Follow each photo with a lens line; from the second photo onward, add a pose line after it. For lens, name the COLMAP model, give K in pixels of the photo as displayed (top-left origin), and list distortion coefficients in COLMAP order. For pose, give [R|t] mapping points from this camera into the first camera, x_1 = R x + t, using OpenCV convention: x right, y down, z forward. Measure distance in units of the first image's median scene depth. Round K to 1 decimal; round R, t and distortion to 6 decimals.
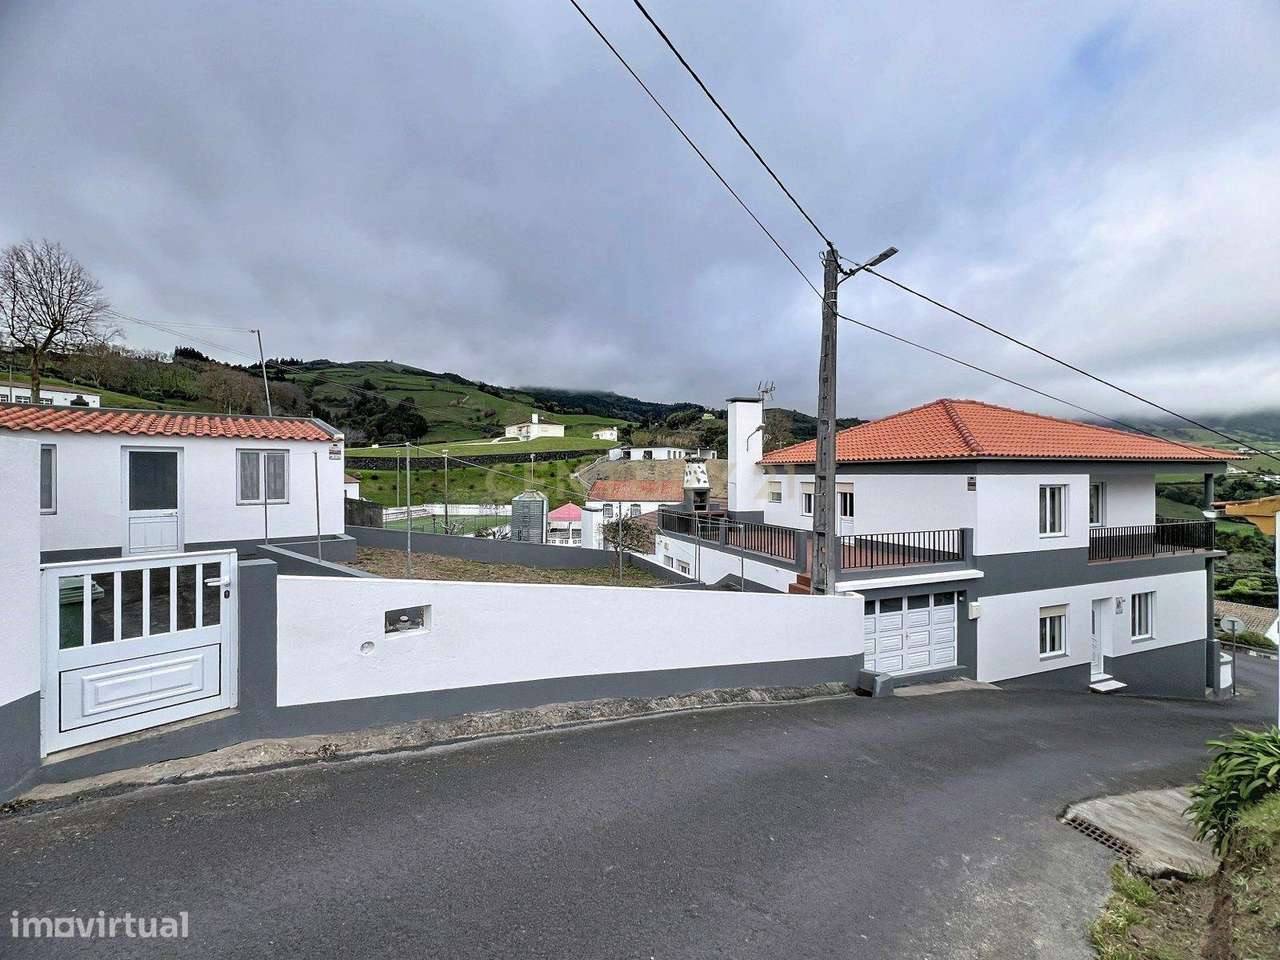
lens RADIAL K [[514.8, 0, 641.5], [0, 514.8, 470.4], [0, 0, 1]] dist [0.001418, -0.000320]
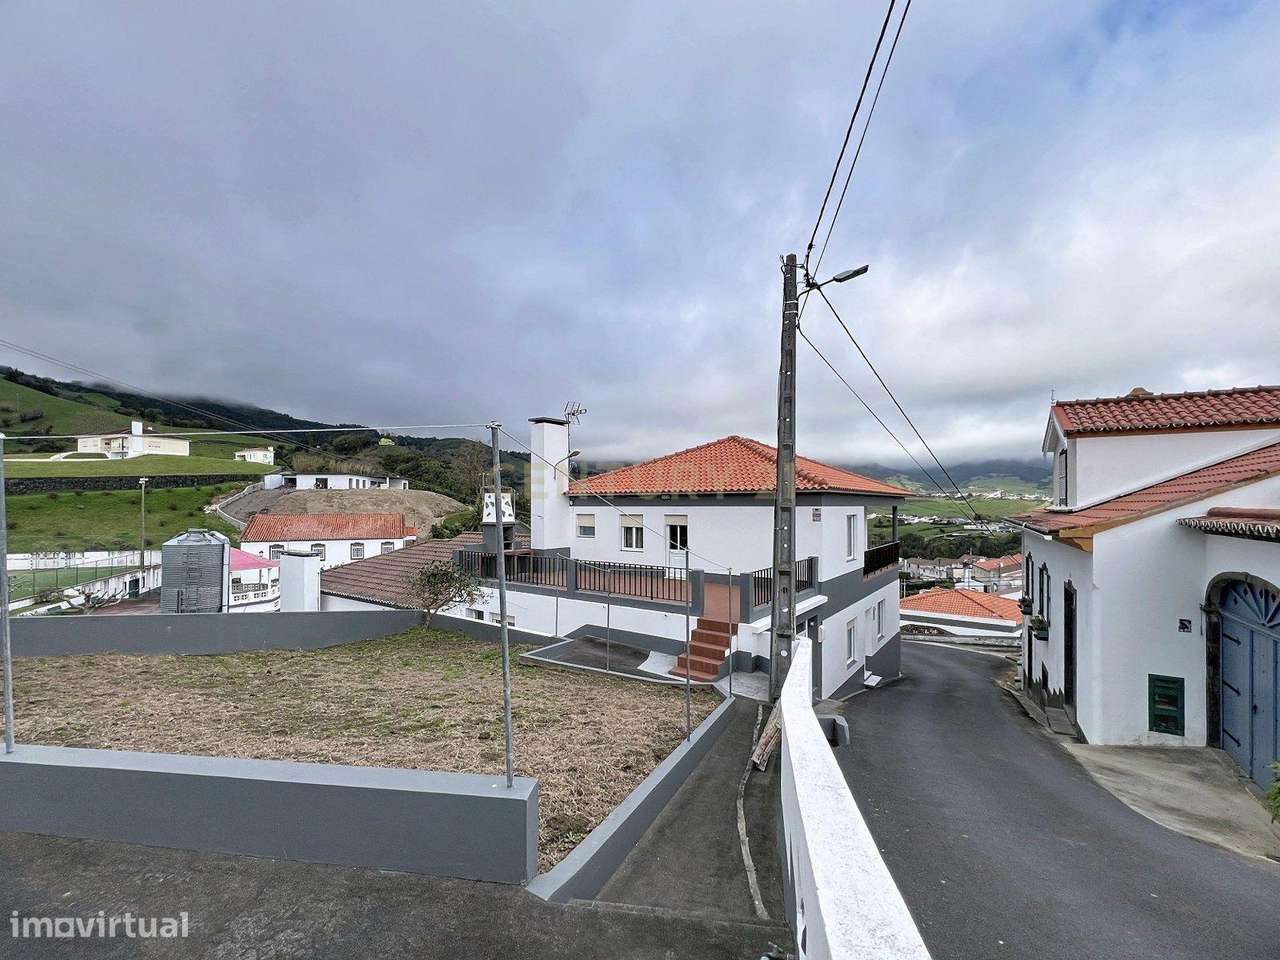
lens RADIAL K [[533.1, 0, 640.2], [0, 533.1, 497.2], [0, 0, 1]] dist [0.000533, 0.000153]
pose [[0.847442, 0.009994, 0.530794, -0.262468], [-0.004355, 0.999920, -0.011873, 0.004205], [-0.530871, 0.007750, 0.847417, 0.265618]]
